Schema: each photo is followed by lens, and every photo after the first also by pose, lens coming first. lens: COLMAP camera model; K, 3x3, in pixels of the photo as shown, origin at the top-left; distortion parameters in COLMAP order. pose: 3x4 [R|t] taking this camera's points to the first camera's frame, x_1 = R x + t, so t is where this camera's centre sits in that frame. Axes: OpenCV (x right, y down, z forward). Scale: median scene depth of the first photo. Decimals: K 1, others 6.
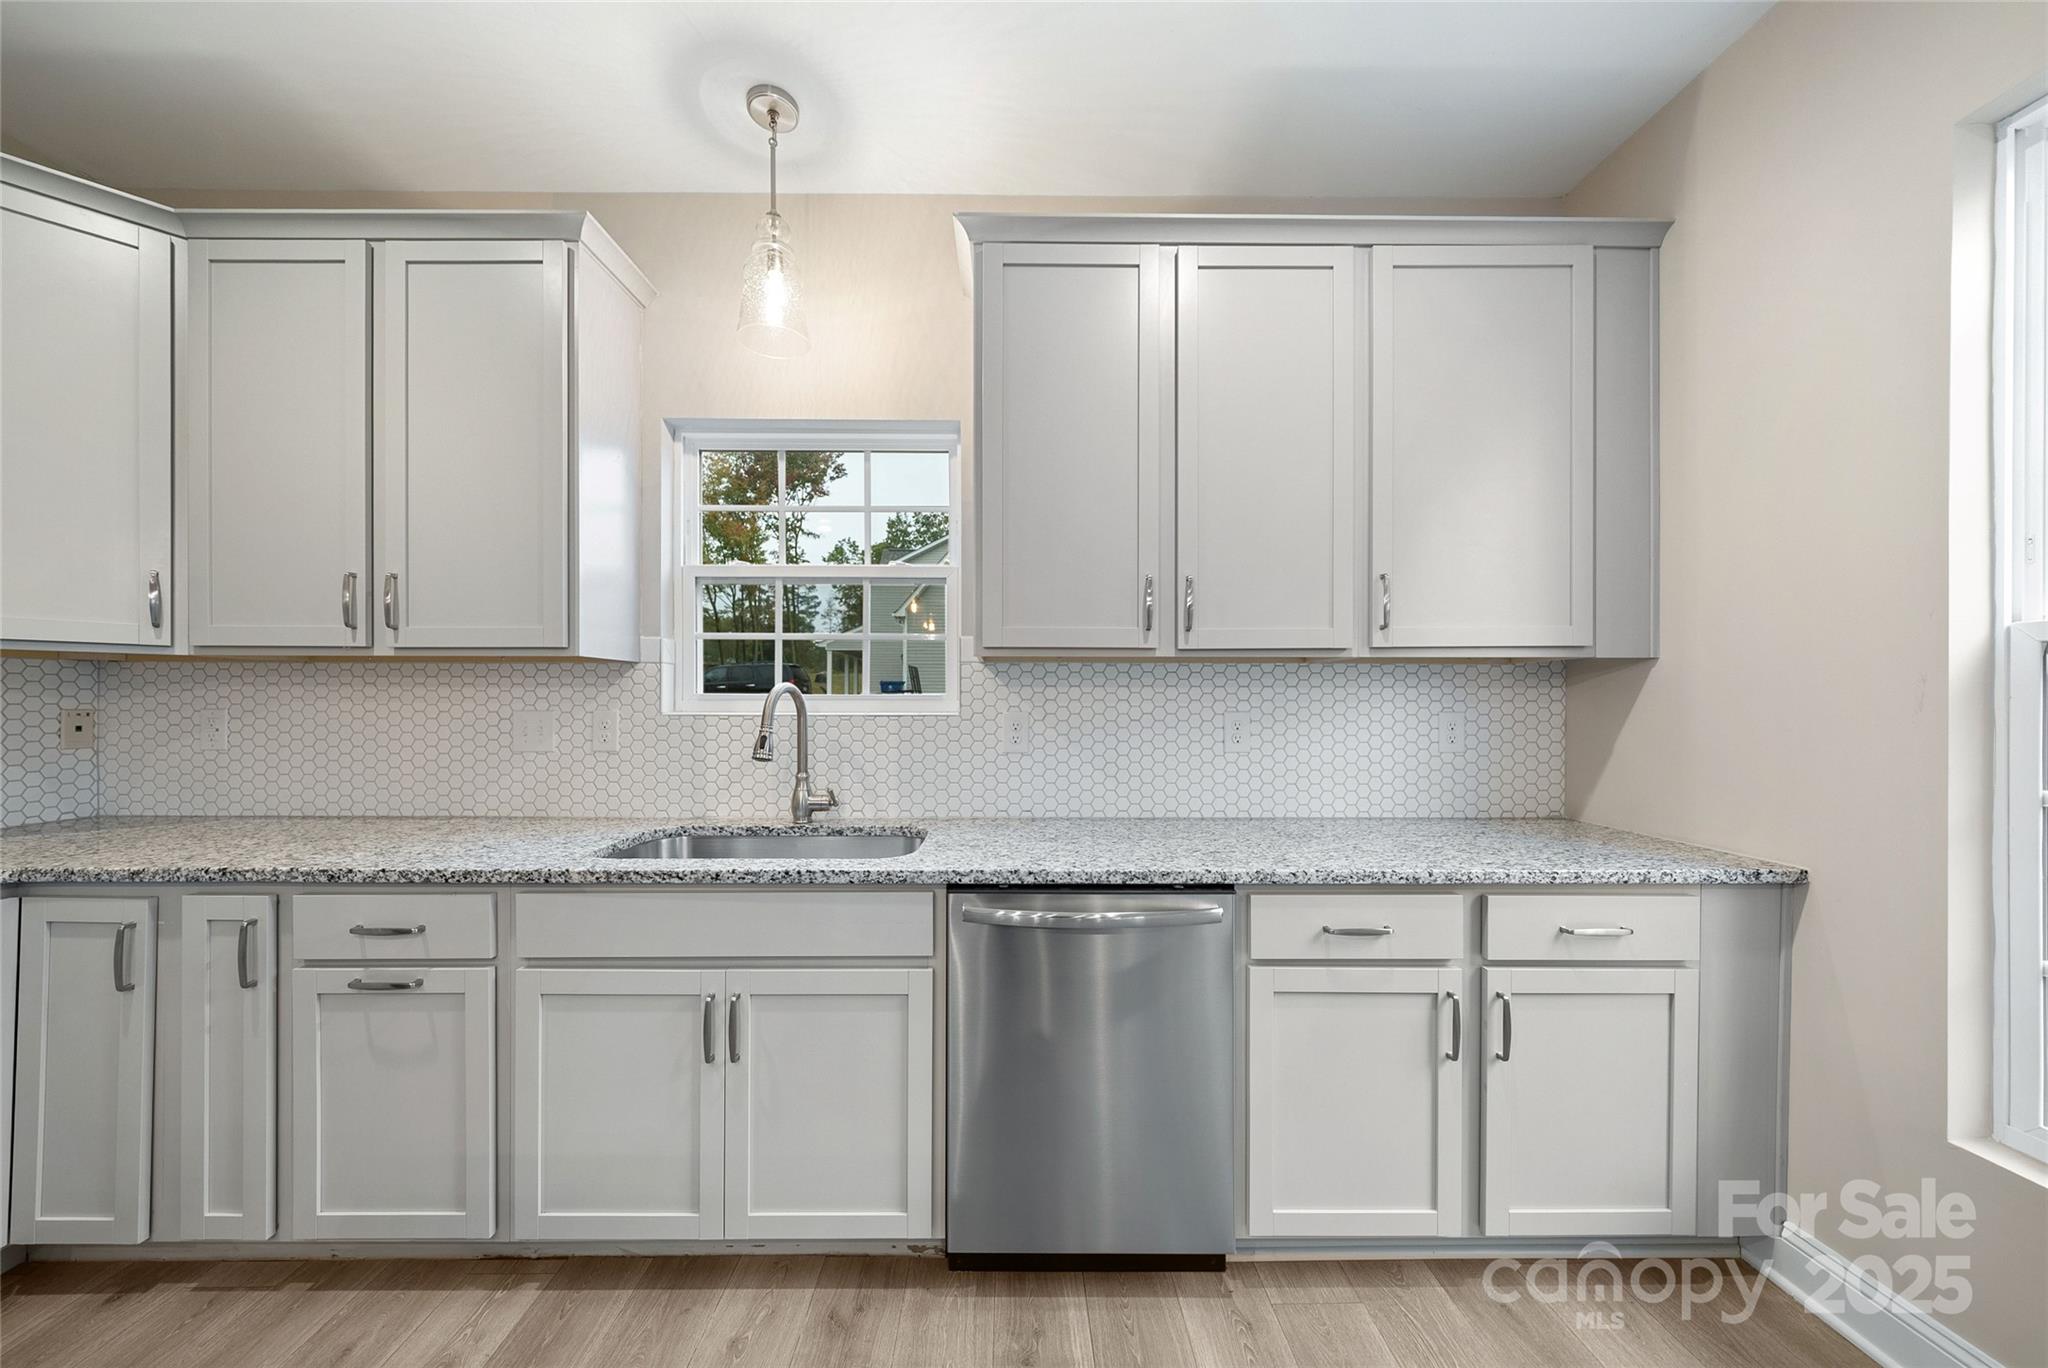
lens RADIAL K [[707.4, 0, 1018.5], [0, 707.4, 704.1], [0, 0, 1]] dist [-0.000921, 0.000018]
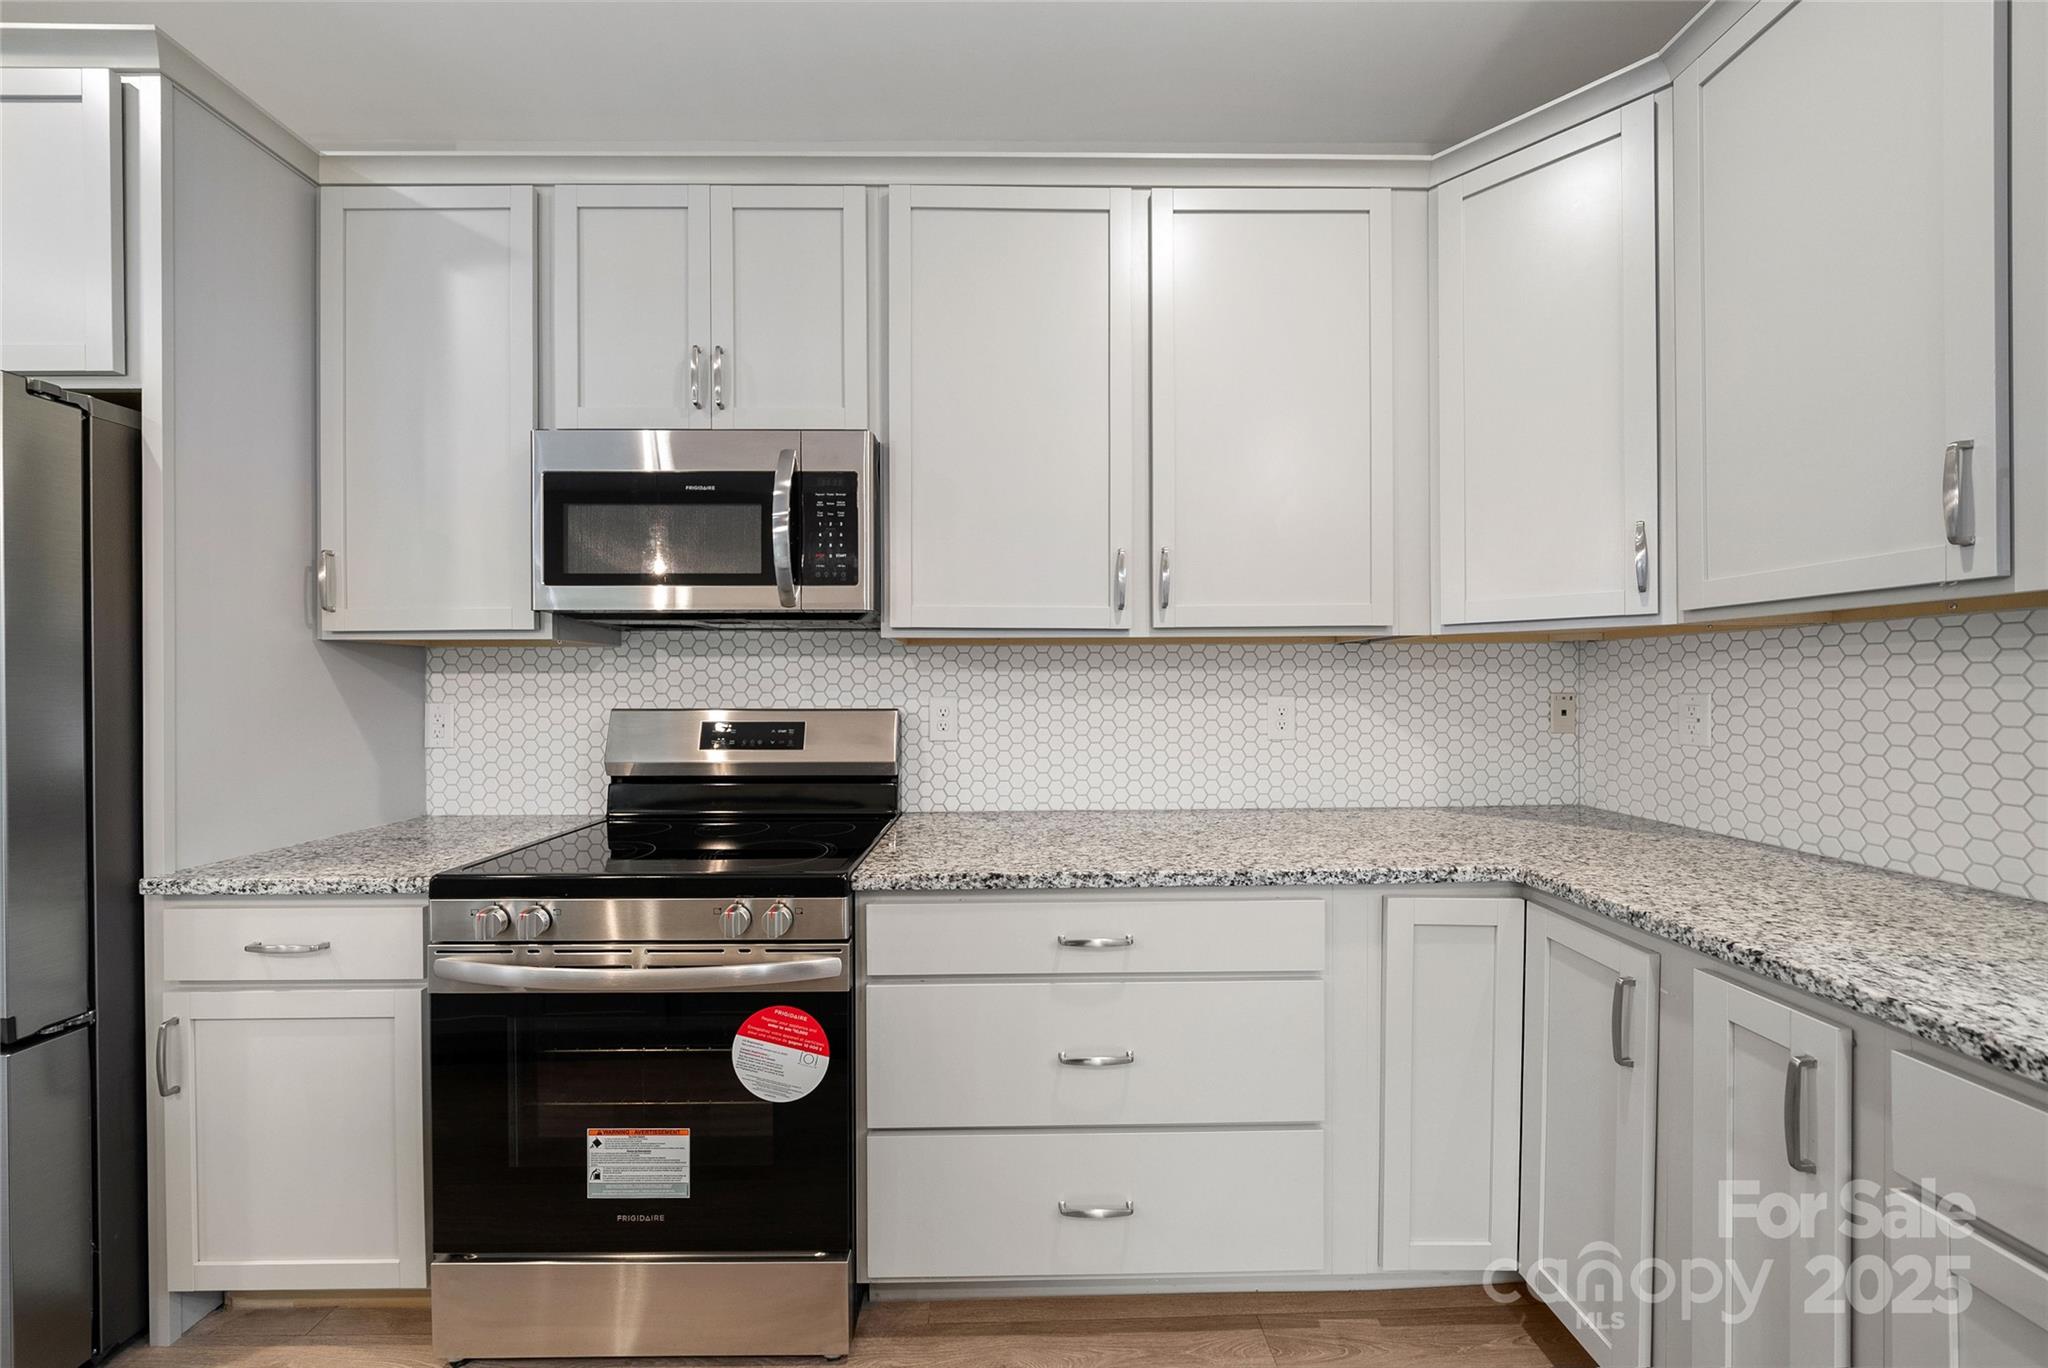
lens RADIAL K [[707.4, 0, 1029.0], [0, 707.4, 683.4], [0, 0, 1]] dist [-0.000921, 0.000018]
pose [[0.012331, -0.005035, -0.999911, -0.418237], [0.001522, 0.999986, -0.005017, -0.002153], [0.999923, -0.001460, 0.012338, 0.287427]]
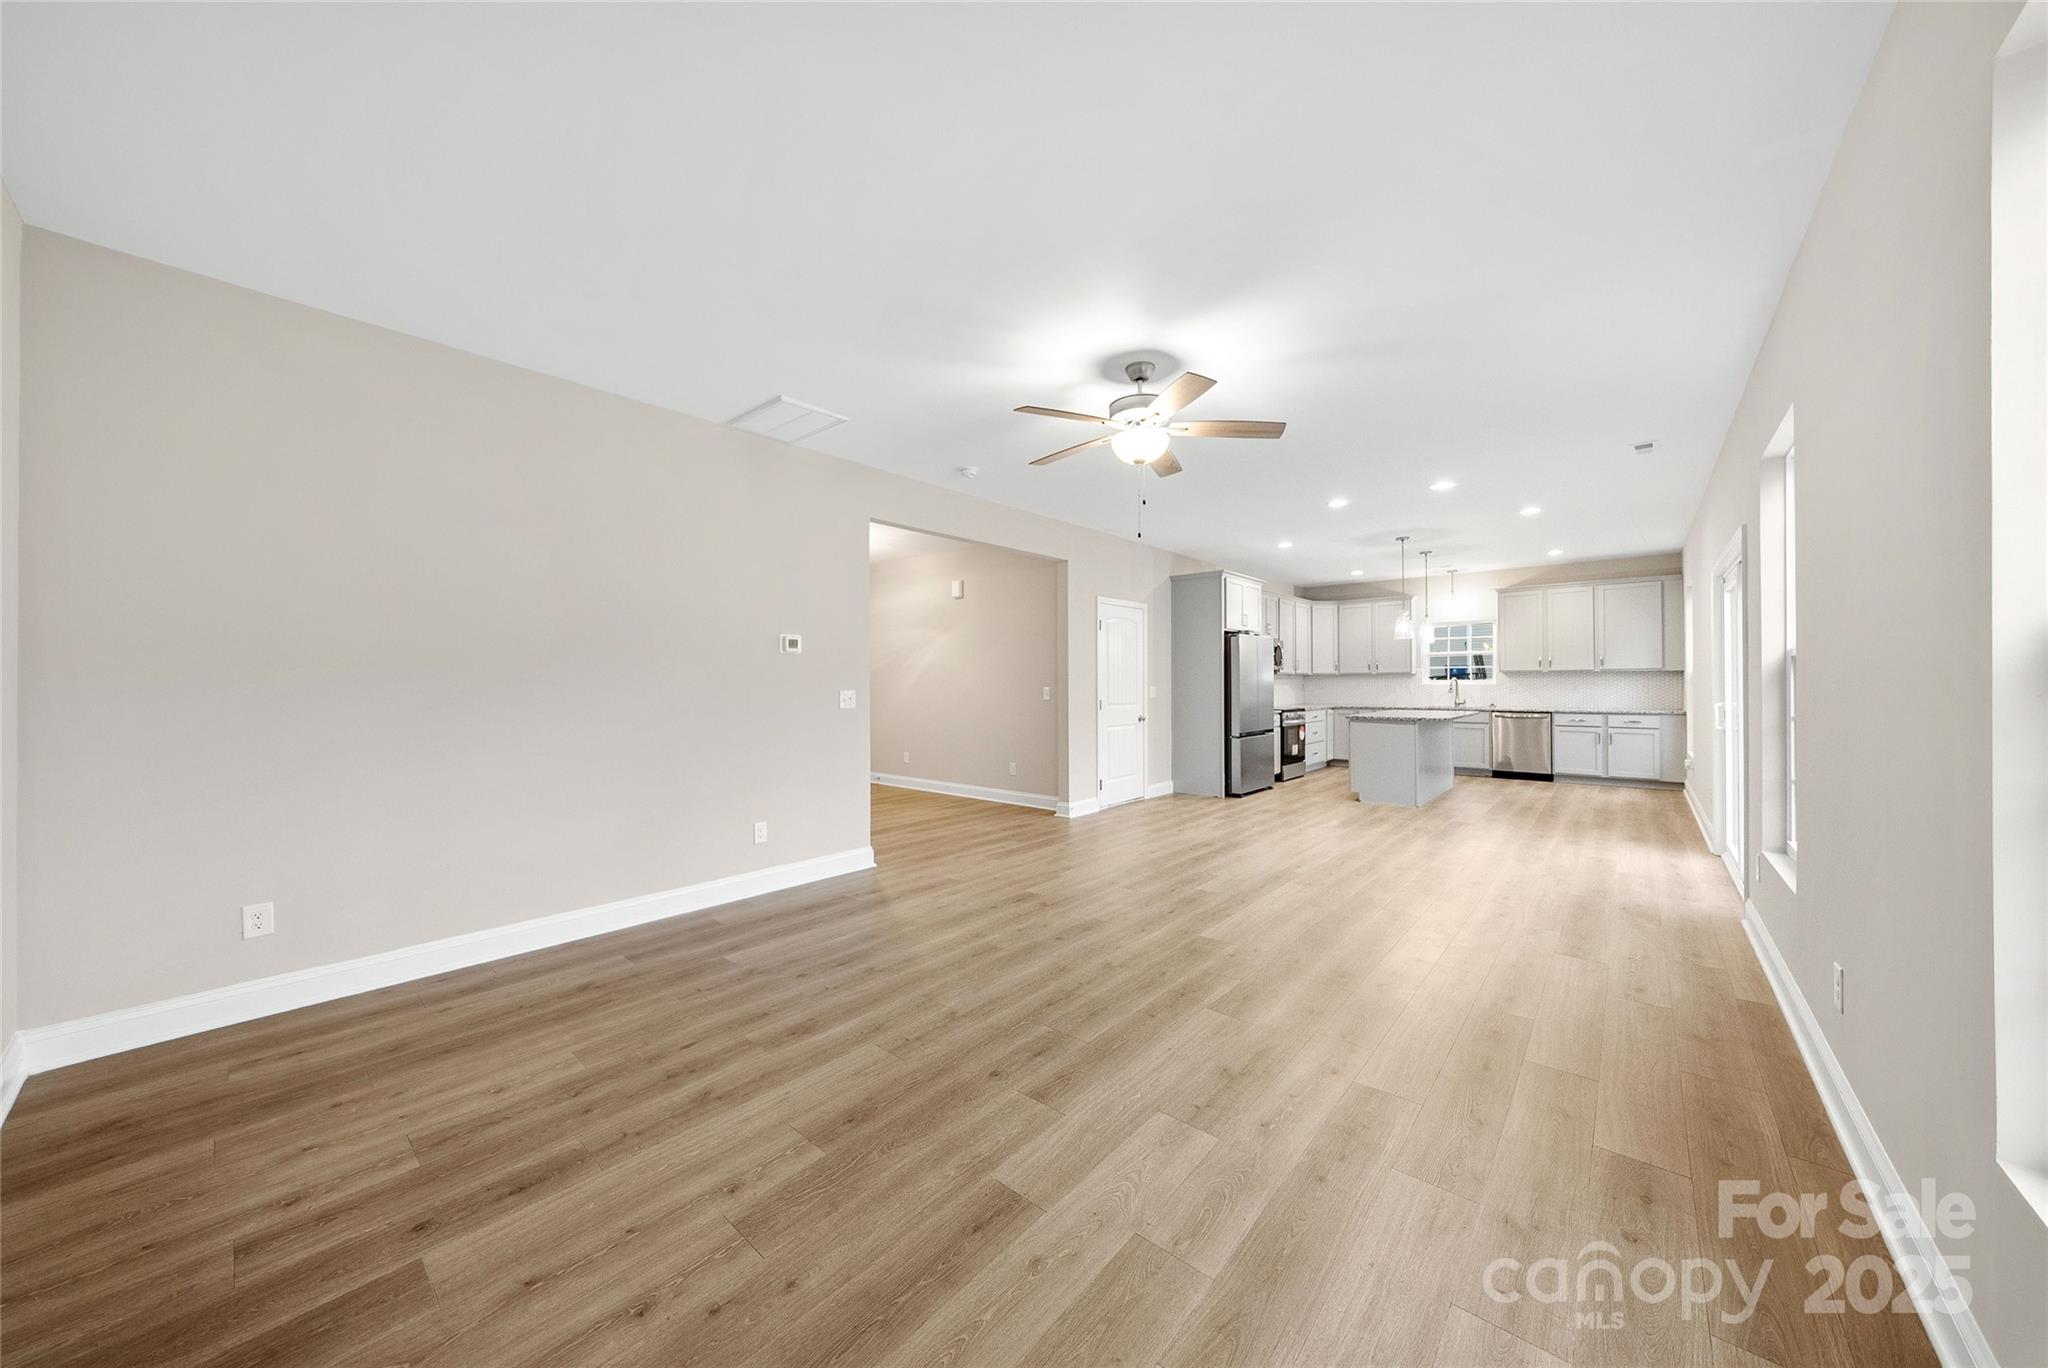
lens RADIAL K [[707.4, 0, 1003.3], [0, 707.4, 680.3], [0, 0, 1]] dist [-0.000921, 0.000018]
pose [[0.744294, -0.008456, -0.667799, 0.716321], [0.003692, 0.999957, -0.008546, 0.019942], [0.667842, 0.003895, 0.744293, -5.436299]]
